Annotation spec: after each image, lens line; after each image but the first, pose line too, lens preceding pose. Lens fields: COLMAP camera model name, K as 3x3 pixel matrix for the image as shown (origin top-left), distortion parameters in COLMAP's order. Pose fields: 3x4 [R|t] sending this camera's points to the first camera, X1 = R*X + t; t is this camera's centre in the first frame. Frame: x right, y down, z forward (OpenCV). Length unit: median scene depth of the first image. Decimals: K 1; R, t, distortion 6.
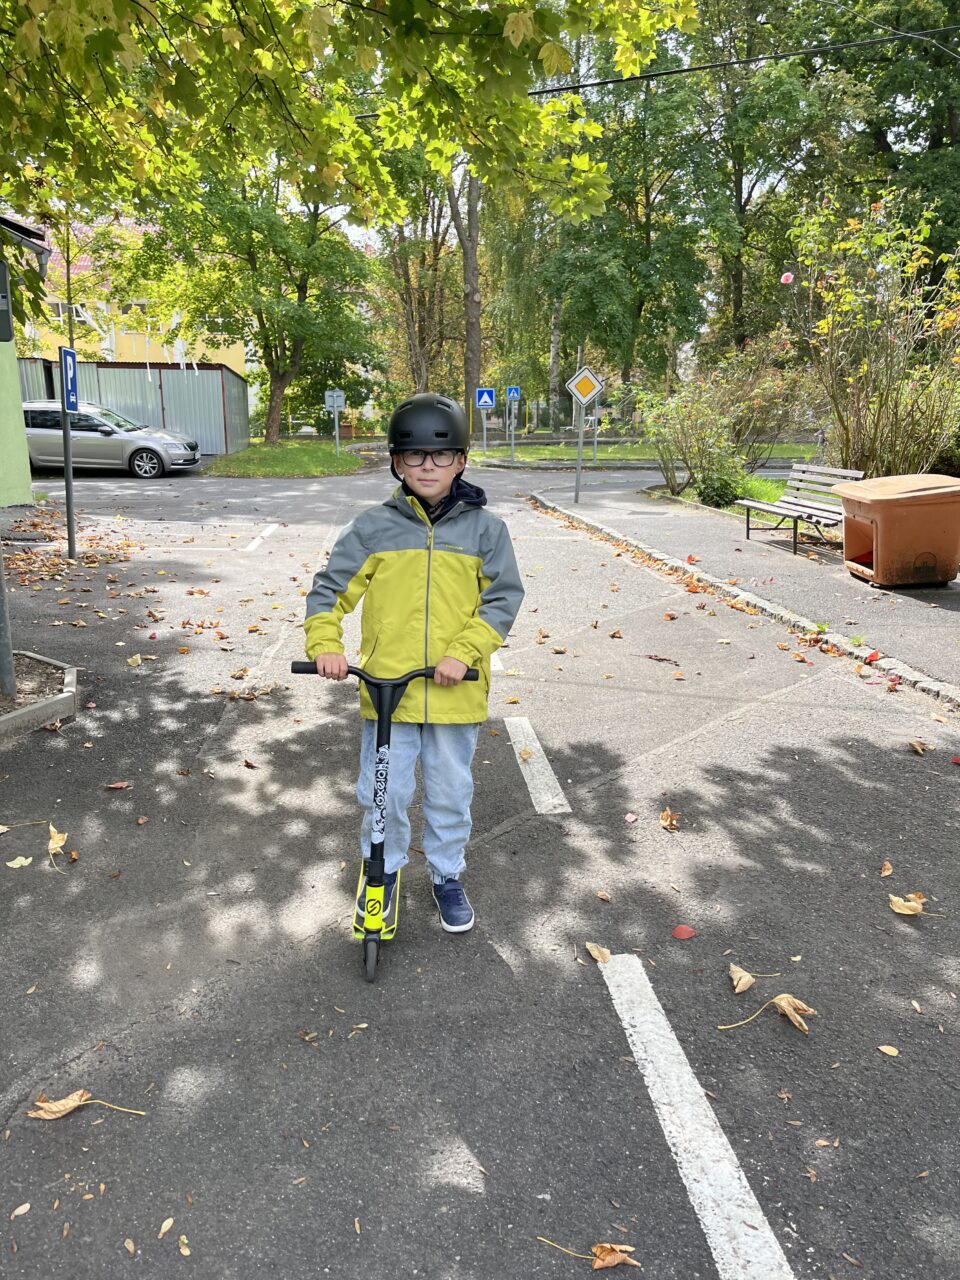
lens RADIAL K [[960.4, 0, 478.4], [0, 960.4, 641.8], [0, 0, 1]] dist [0.077584, -0.110371]
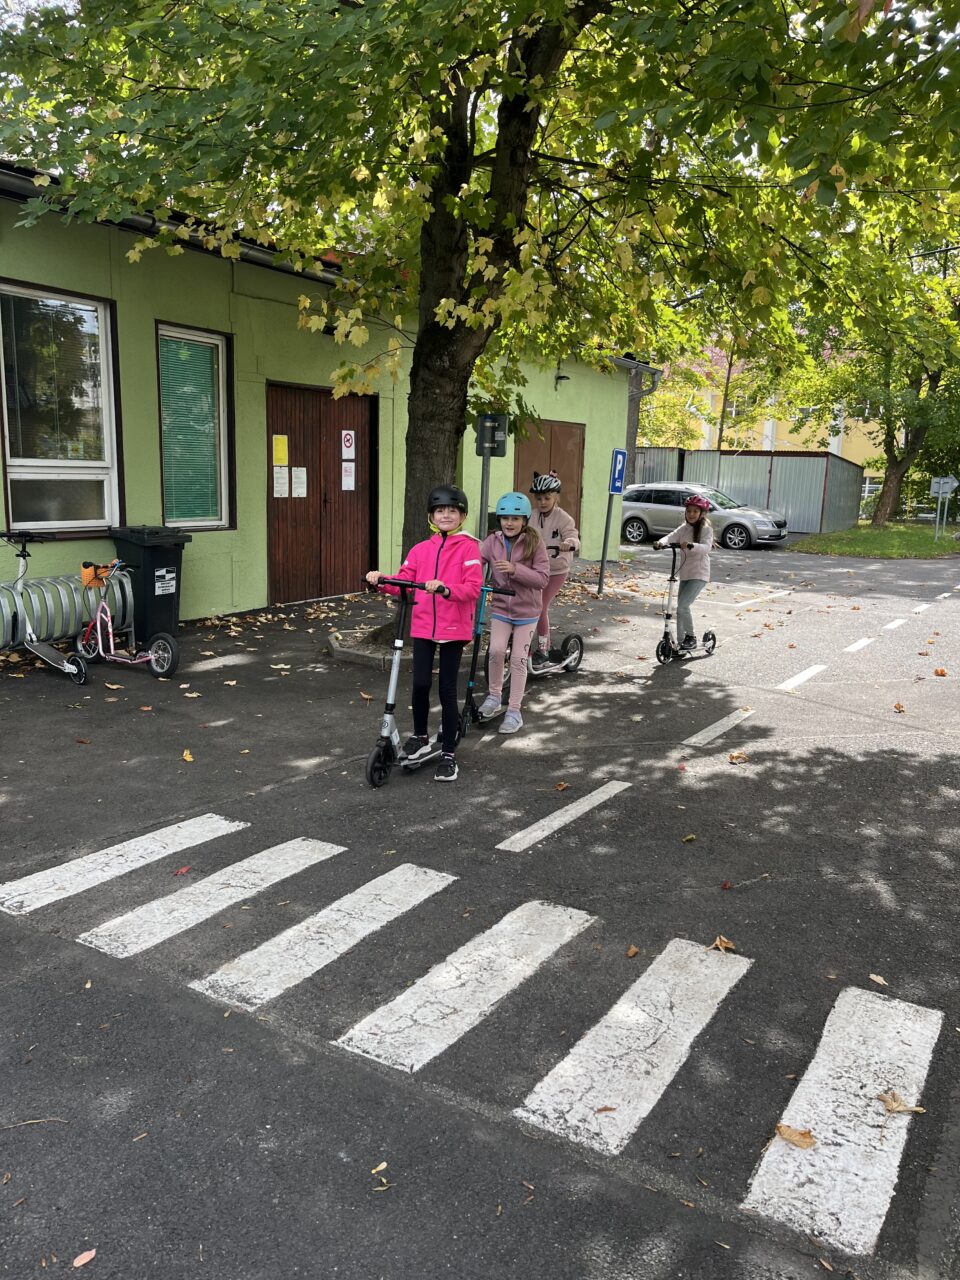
lens RADIAL K [[960.4, 0, 479.7], [0, 960.4, 641.4], [0, 0, 1]] dist [0.077584, -0.110371]
pose [[0.787708, 0.122810, -0.603684, 0.668782], [-0.170122, 0.985187, -0.021560, 0.088299], [0.592094, 0.119683, 0.796932, -0.471888]]
